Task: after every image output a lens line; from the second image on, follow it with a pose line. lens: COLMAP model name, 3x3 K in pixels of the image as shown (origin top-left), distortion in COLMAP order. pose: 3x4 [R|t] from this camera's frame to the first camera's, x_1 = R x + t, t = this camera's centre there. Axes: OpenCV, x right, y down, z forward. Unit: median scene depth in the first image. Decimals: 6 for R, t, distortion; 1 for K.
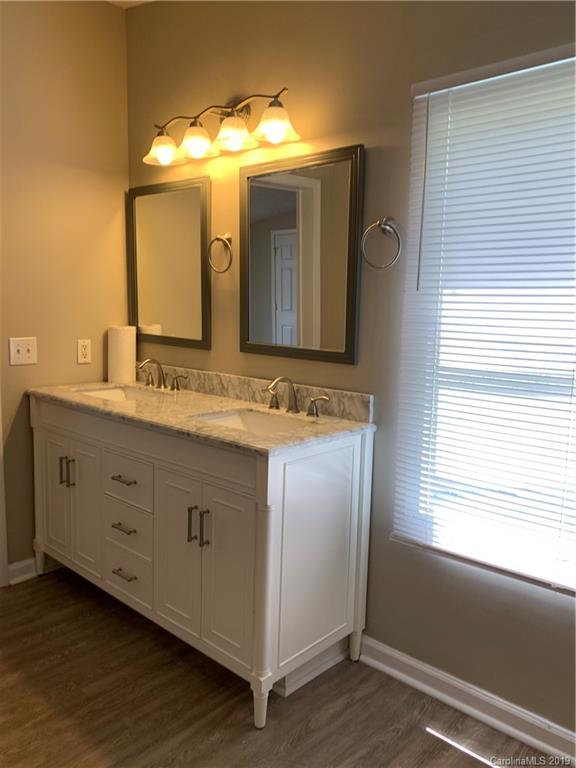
lens RADIAL K [[590.1, 0, 290.8], [0, 590.1, 378.1], [0, 0, 1]] dist [0.046167, -0.047100]
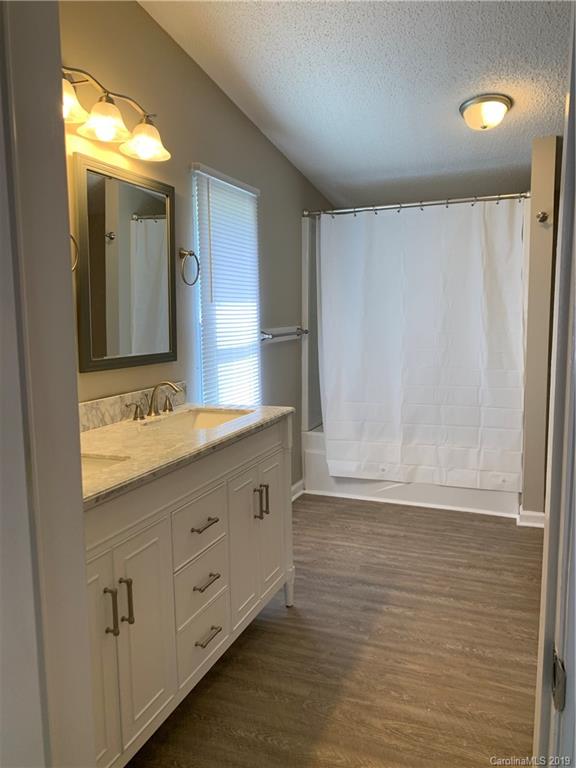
lens RADIAL K [[590.1, 0, 289.1], [0, 590.1, 385.4], [0, 0, 1]] dist [0.046167, -0.047100]
pose [[-0.347754, -0.131462, 0.928324, -1.269973], [0.118737, 0.975974, 0.182689, -0.191709], [-0.930037, 0.173757, -0.323790, 1.326091]]
